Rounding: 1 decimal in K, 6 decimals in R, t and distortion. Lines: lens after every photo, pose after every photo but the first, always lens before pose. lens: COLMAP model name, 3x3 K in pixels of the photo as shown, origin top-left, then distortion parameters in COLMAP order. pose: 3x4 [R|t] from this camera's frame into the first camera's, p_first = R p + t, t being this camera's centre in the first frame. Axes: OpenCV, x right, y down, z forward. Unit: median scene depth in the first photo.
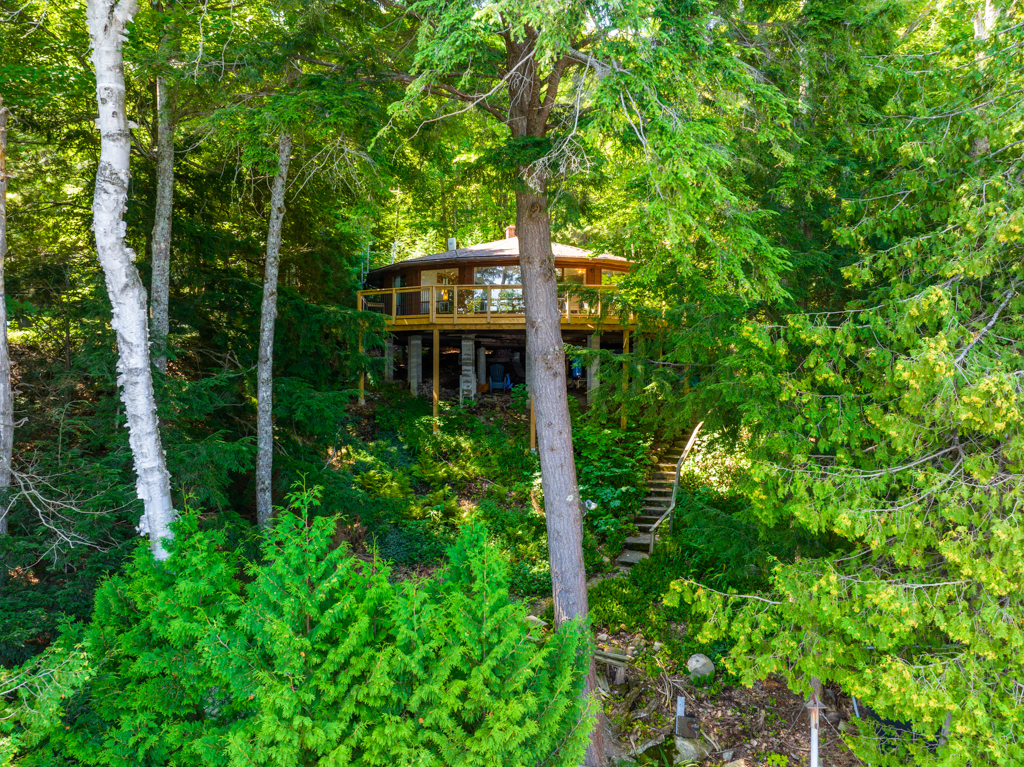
lens RADIAL K [[705.1, 0, 512.0], [0, 705.1, 383.5], [0, 0, 1]] dist [-0.034932, 0.001295]
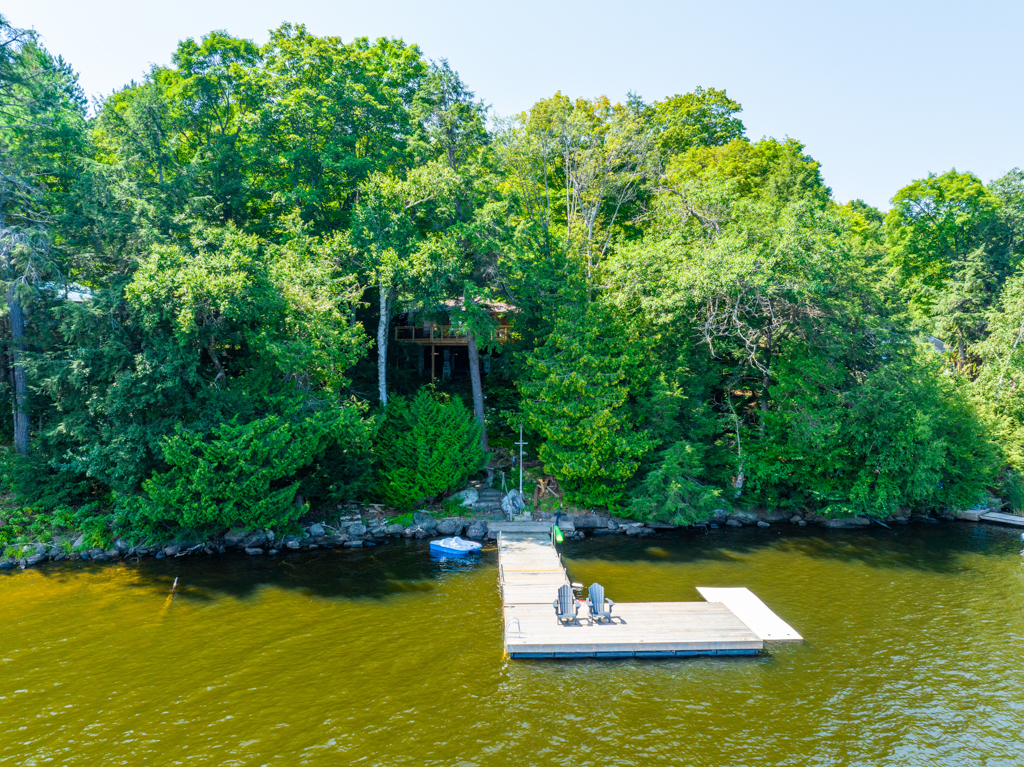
lens RADIAL K [[705.1, 0, 512.0], [0, 705.1, 383.5], [0, 0, 1]] dist [-0.034932, 0.001295]
pose [[0.998476, -0.008485, 0.054534, 0.020014], [0.008129, 0.999944, 0.006747, 0.031095], [-0.054588, -0.006294, 0.998489, -1.200221]]
